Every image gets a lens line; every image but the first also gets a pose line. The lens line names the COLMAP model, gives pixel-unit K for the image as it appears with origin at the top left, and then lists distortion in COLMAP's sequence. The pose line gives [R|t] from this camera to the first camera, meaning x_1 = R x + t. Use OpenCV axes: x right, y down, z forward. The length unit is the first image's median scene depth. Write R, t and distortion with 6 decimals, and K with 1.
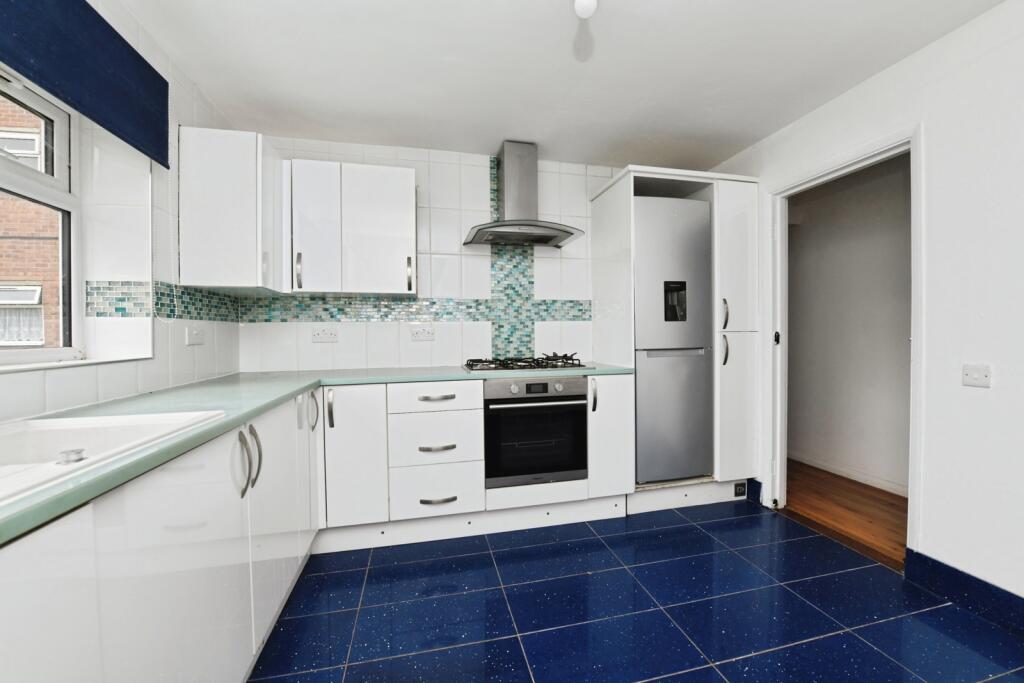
lens RADIAL K [[417.3, 0, 516.3], [0, 417.3, 341.8], [0, 0, 1]] dist [-0.000677, -0.000062]
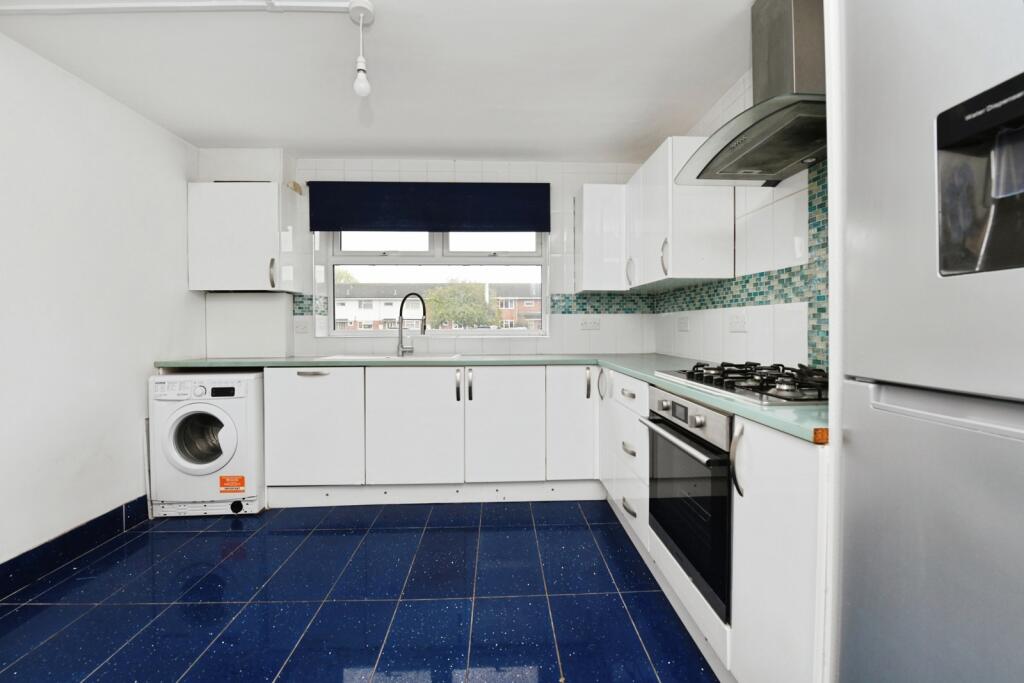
lens RADIAL K [[407.9, 0, 512.4], [0, 407.9, 328.9], [0, 0, 1]] dist [0.000206, 0.000012]
pose [[-0.186868, 0.018737, -0.982206, 0.568752], [-0.014993, 0.999647, 0.021922, -0.018107], [0.982271, 0.018822, -0.186521, 0.711091]]
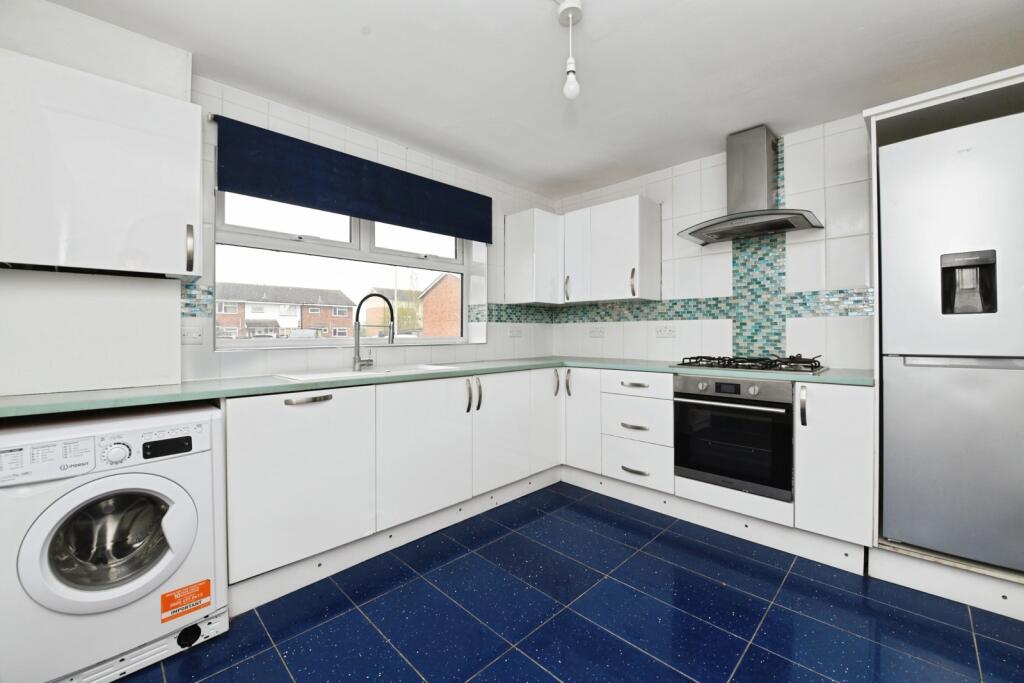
lens RADIAL K [[407.3, 0, 510.7], [0, 407.3, 334.7], [0, 0, 1]] dist [-0.010657, -0.000178]
pose [[0.524341, 0.011436, -0.851431, 0.478745], [-0.019634, 0.999806, 0.001338, -0.003381], [0.851282, 0.016016, 0.524464, 0.064081]]
